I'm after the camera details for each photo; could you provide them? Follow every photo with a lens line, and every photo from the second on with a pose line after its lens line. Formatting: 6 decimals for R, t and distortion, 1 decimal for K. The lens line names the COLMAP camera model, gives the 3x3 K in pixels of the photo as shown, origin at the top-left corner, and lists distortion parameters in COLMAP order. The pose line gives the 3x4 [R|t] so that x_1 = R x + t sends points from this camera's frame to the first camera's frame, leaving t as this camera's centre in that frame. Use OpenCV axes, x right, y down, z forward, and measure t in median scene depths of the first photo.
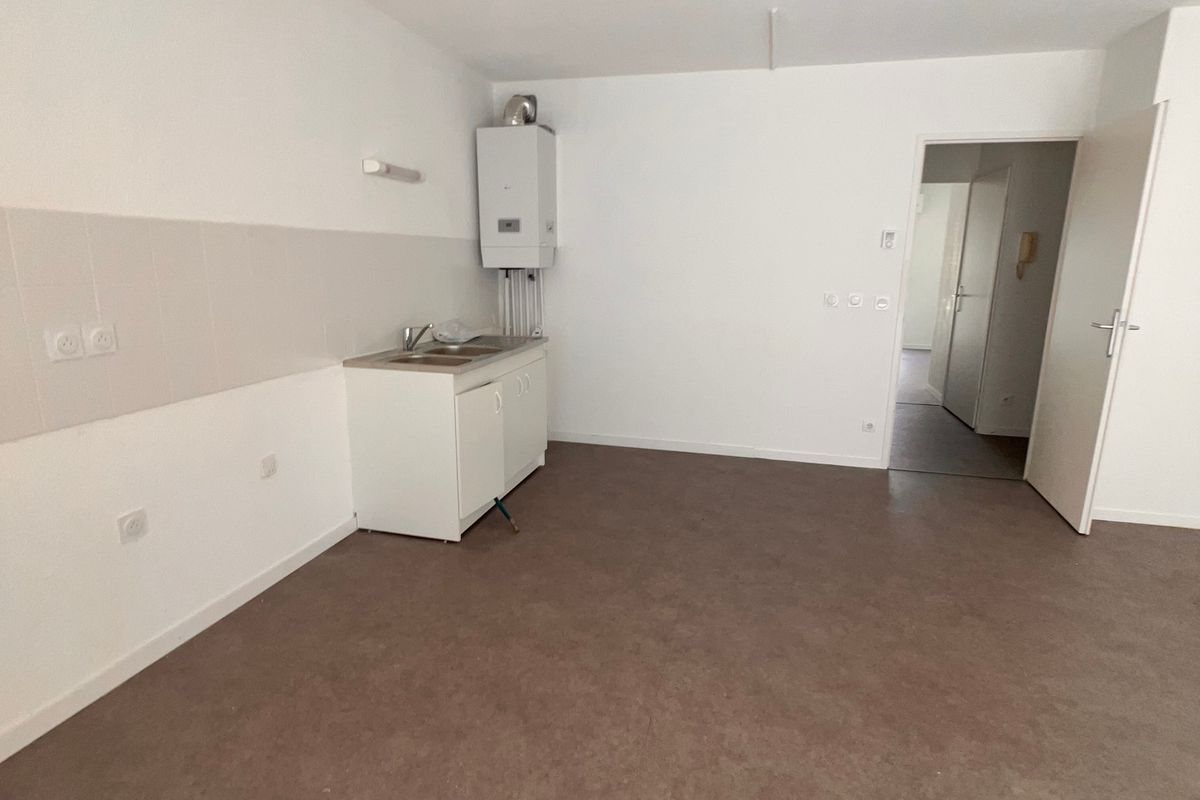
lens RADIAL K [[638.8, 0, 599.1], [0, 638.8, 397.1], [0, 0, 1]] dist [-0.002512, 0.000263]
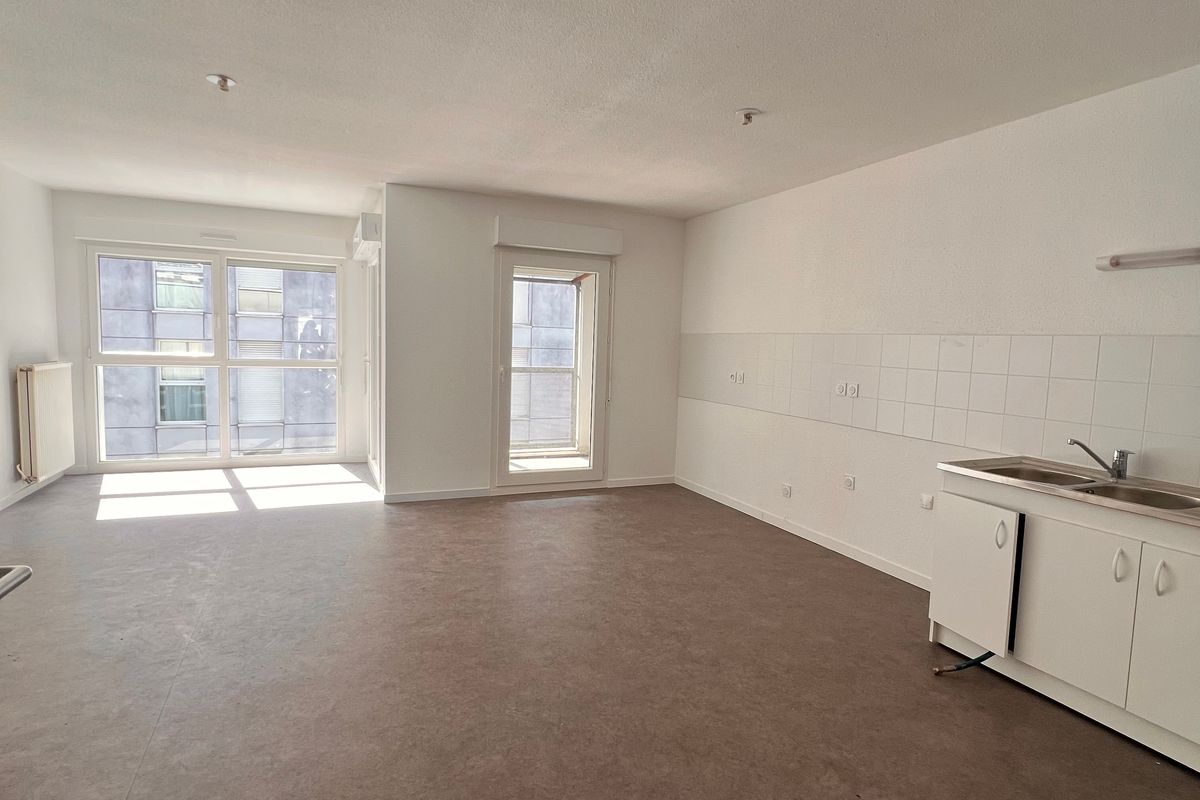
lens RADIAL K [[627.7, 0, 600.8], [0, 627.7, 398.6], [0, 0, 1]] dist [-0.005805, -0.000986]
pose [[-0.777927, 0.019939, -0.628038, 0.594463], [-0.176241, 0.952453, 0.248542, -0.213870], [0.603132, 0.304034, -0.737425, 1.005973]]
